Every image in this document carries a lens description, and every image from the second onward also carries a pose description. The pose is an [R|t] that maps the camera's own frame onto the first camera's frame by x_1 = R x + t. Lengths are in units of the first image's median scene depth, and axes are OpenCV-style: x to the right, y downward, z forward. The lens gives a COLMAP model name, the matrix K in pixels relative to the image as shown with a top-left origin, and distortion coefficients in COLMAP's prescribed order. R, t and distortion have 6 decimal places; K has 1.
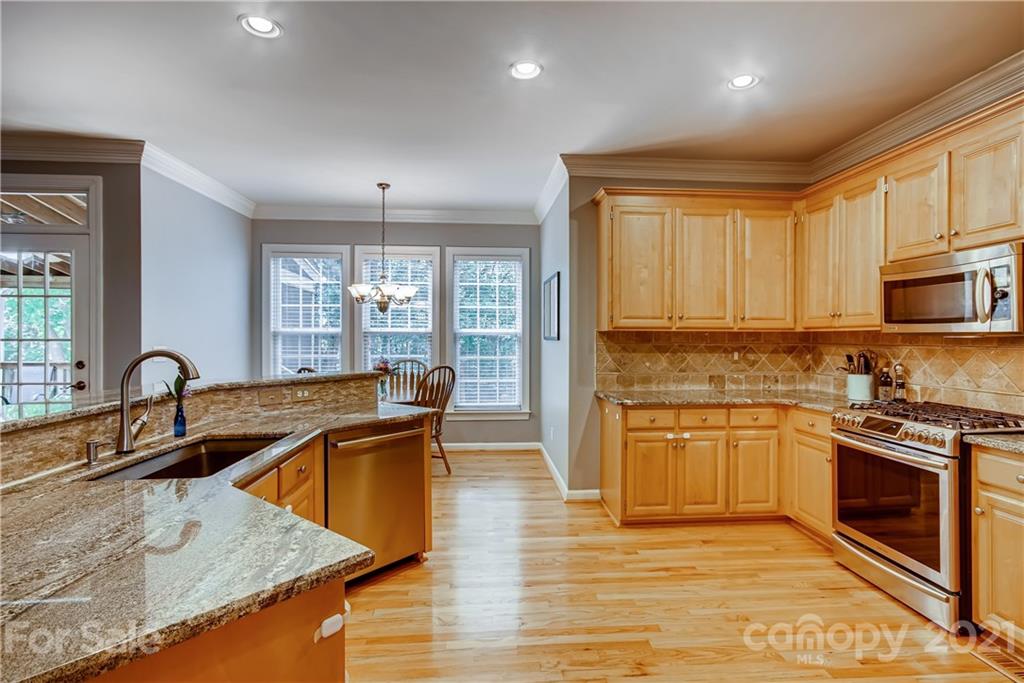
lens RADIAL K [[514.3, 0, 503.4], [0, 514.3, 339.1], [0, 0, 1]] dist [-0.014160, 0.007258]
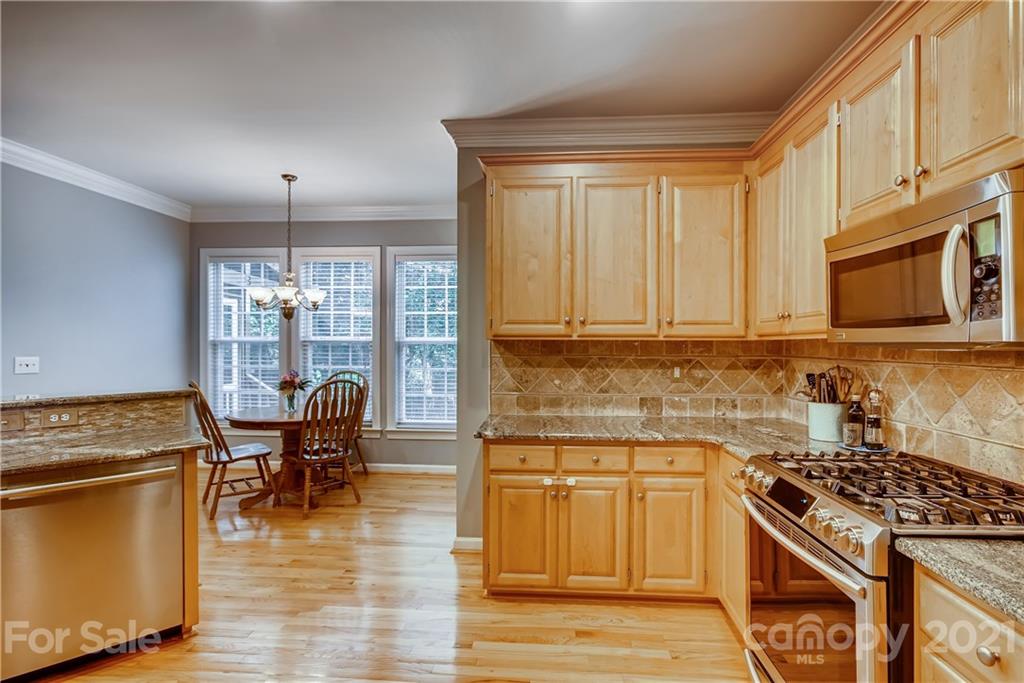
lens RADIAL K [[494.1, 0, 513.4], [0, 494.1, 345.0], [0, 0, 1]] dist [-0.008629, 0.005129]
pose [[0.989588, 0.000264, -0.143927, 0.374545], [-0.000755, 0.999994, -0.003359, -0.005904], [0.143925, 0.003432, 0.989583, 0.282592]]
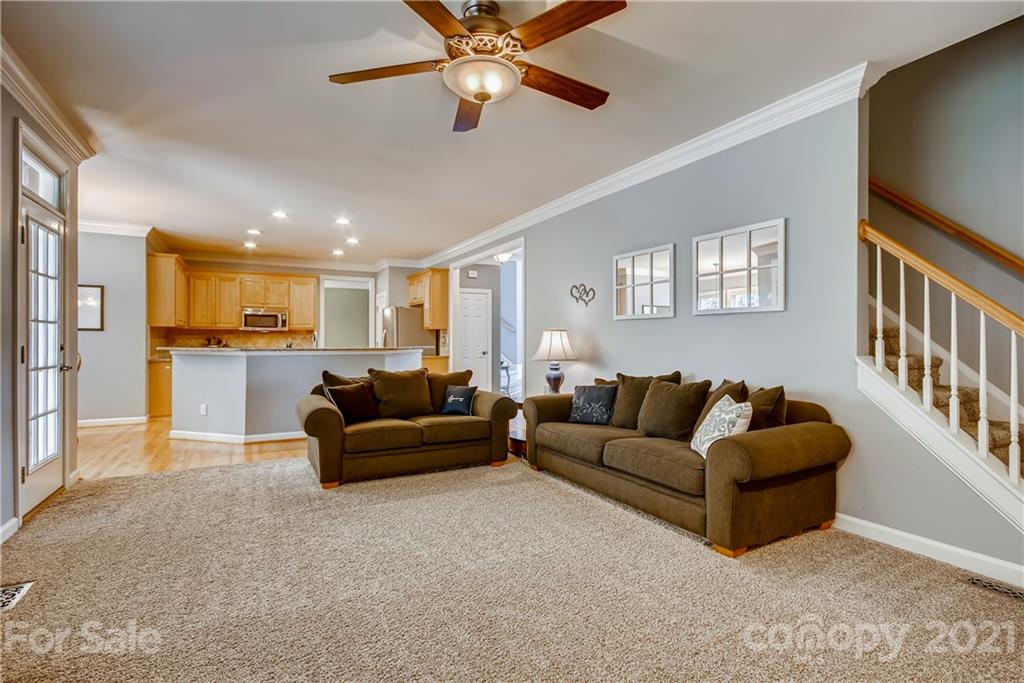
lens RADIAL K [[494.1, 0, 506.6], [0, 494.1, 337.5], [0, 0, 1]] dist [-0.008629, 0.005129]
pose [[-0.403350, 0.004885, 0.915033, -2.184261], [0.001452, 0.999988, -0.004698, 0.041113], [-0.915045, -0.000567, -0.403352, 0.638510]]
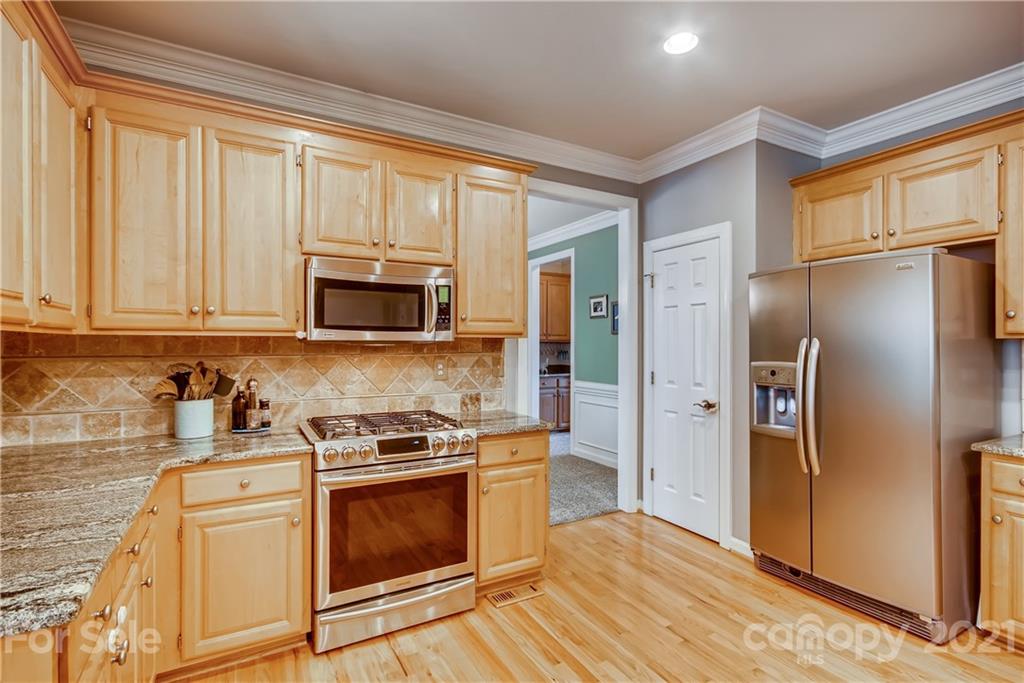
lens RADIAL K [[494.1, 0, 517.9], [0, 494.1, 346.4], [0, 0, 1]] dist [-0.008629, 0.005129]
pose [[-0.429806, -0.004098, 0.902912, -0.087419], [0.002718, 0.999979, 0.005832, -0.004886], [-0.902917, 0.004961, -0.429786, 0.887440]]
